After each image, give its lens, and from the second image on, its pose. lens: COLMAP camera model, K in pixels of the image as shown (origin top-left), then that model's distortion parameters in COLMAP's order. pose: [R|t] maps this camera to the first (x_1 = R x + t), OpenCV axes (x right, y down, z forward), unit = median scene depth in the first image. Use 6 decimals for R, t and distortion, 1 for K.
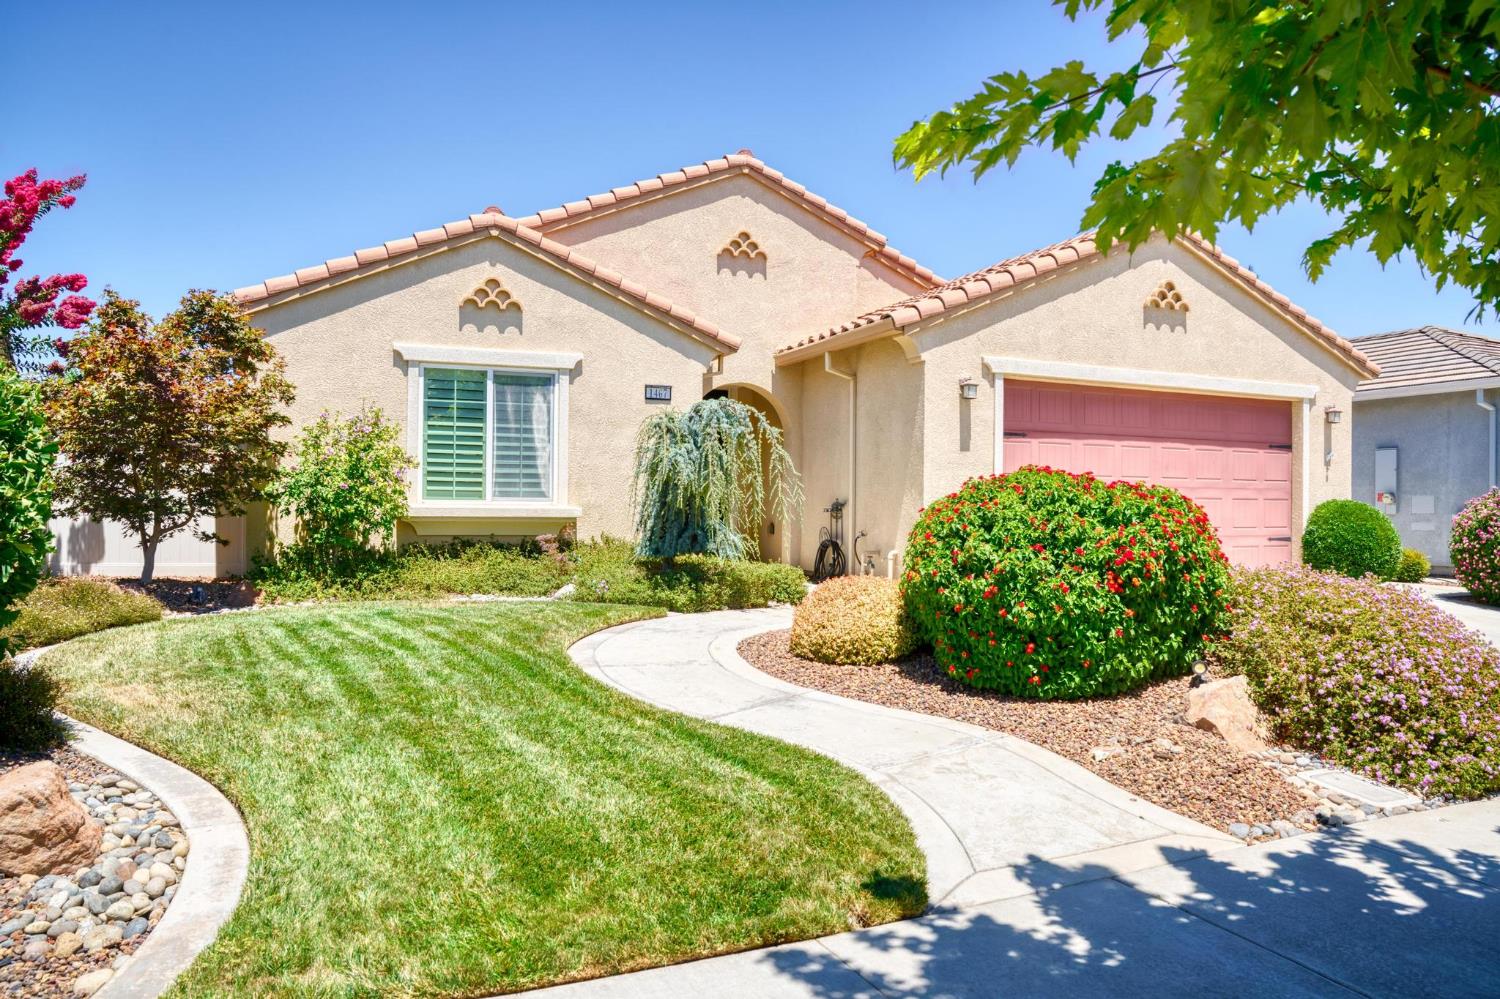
lens RADIAL K [[1035.4, 0, 749.5], [0, 1035.4, 499.5], [0, 0, 1]] dist [-0.088442, 0.007632]
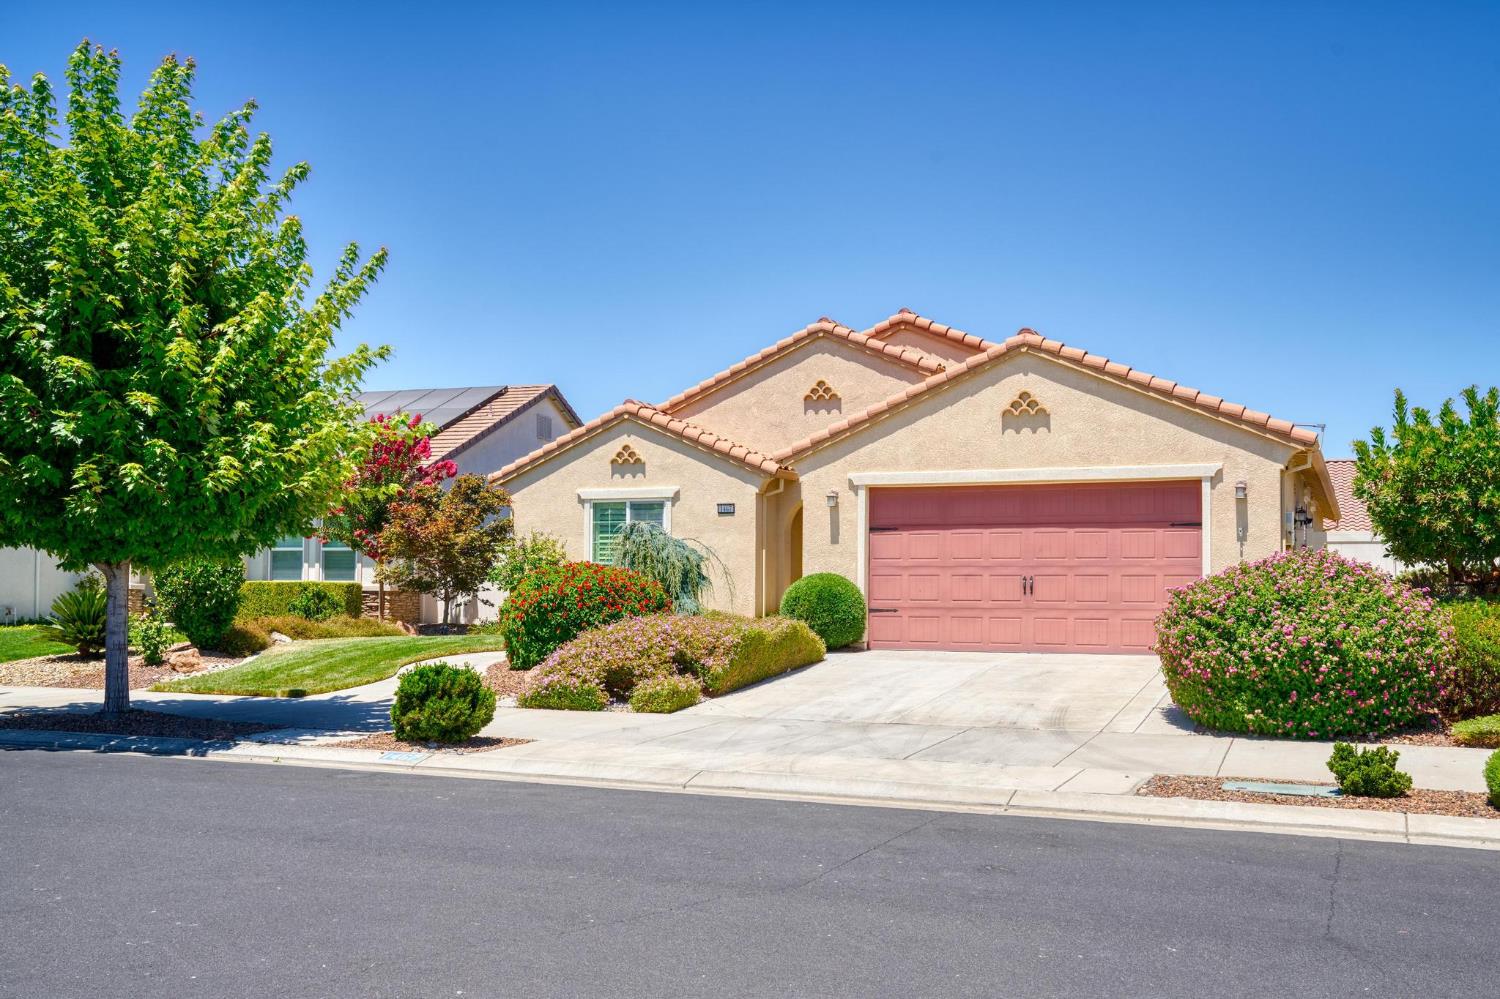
lens RADIAL K [[1305.0, 0, 751.1], [0, 1305.0, 560.8], [0, 0, 1]] dist [0.017997, 0.001818]
pose [[0.705554, -0.019836, -0.708379, 1.333936], [0.006005, 0.999740, -0.022014, 0.013607], [0.708631, 0.011278, 0.705489, -0.308408]]
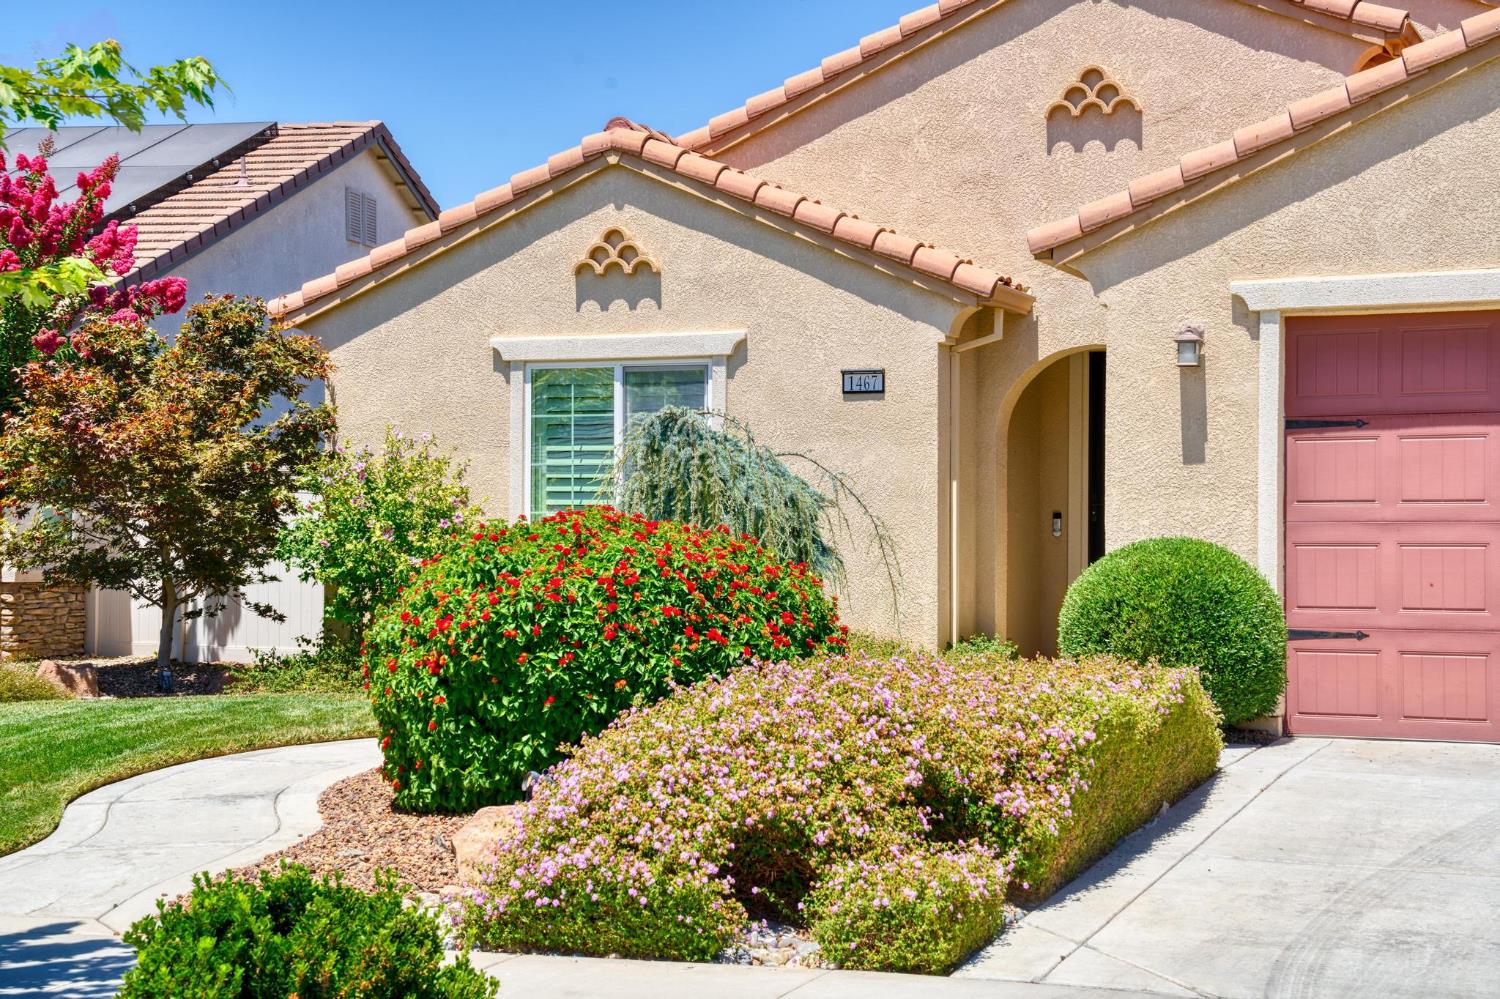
lens RADIAL K [[2407.9, 0, 751.5], [0, 2407.9, 501.8], [0, 0, 1]] dist [0.365734, 0.000000]
pose [[0.726121, -0.024109, -0.687144, 0.892571], [0.008031, 0.999614, -0.026585, 0.005498], [0.687520, 0.013785, 0.726035, -0.084399]]
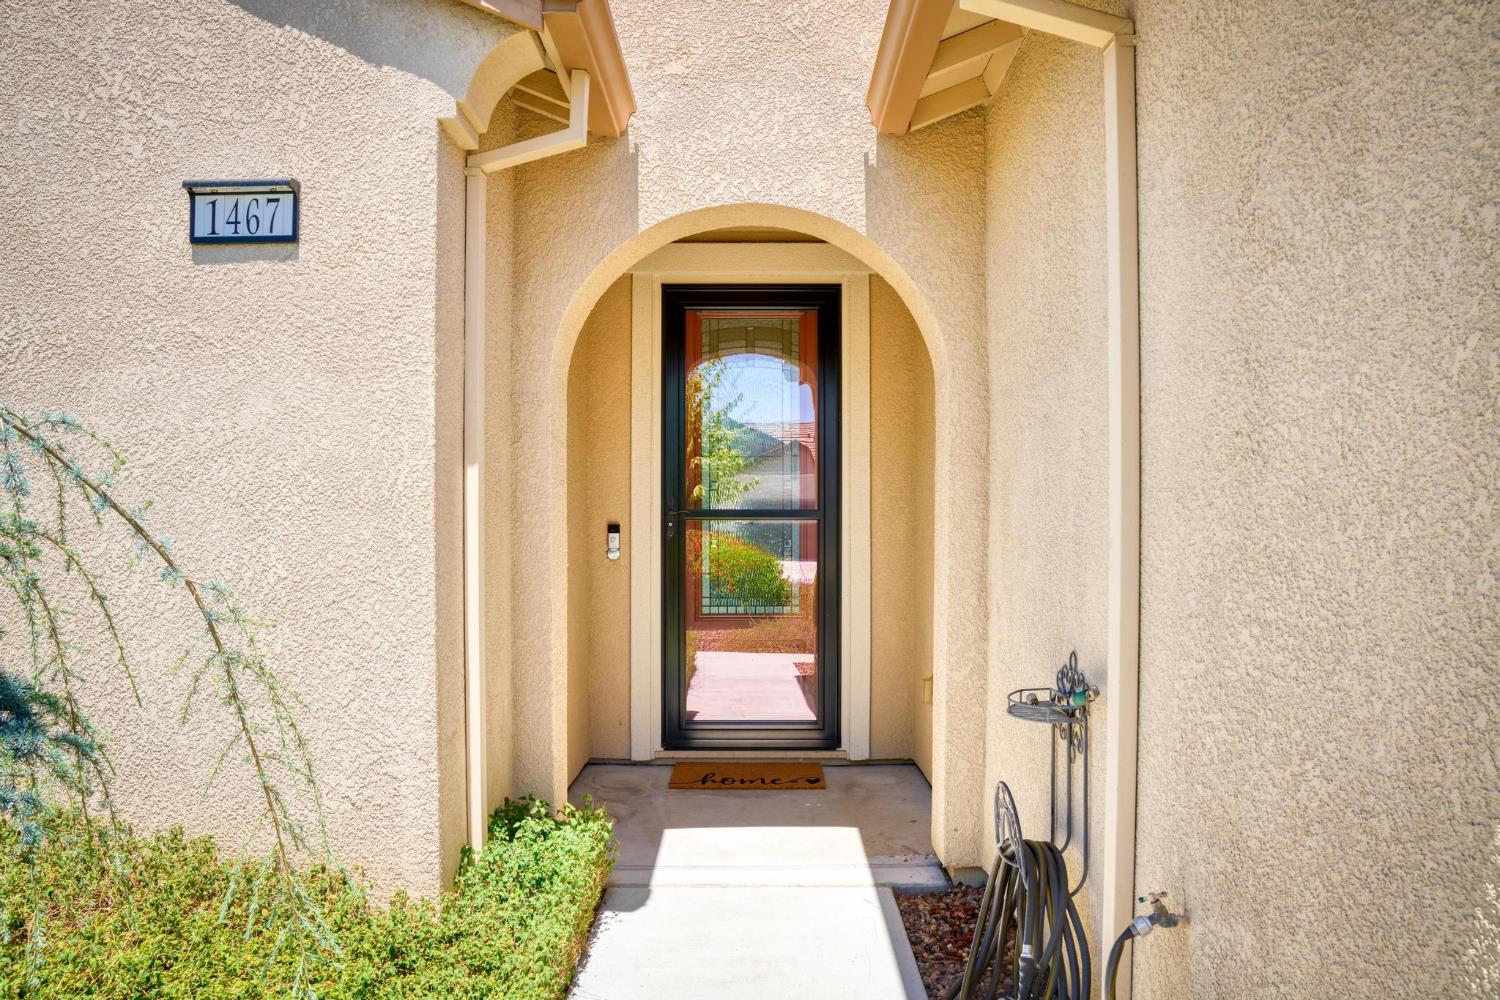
lens RADIAL K [[1035.4, 0, 749.6], [0, 1035.4, 509.7], [0, 0, 1]] dist [-0.088442, 0.007632]
pose [[0.931633, -0.018154, -0.362946, 0.112014], [0.016534, 0.999835, -0.007569, -0.032227], [0.363024, 0.001051, 0.931779, 0.874130]]
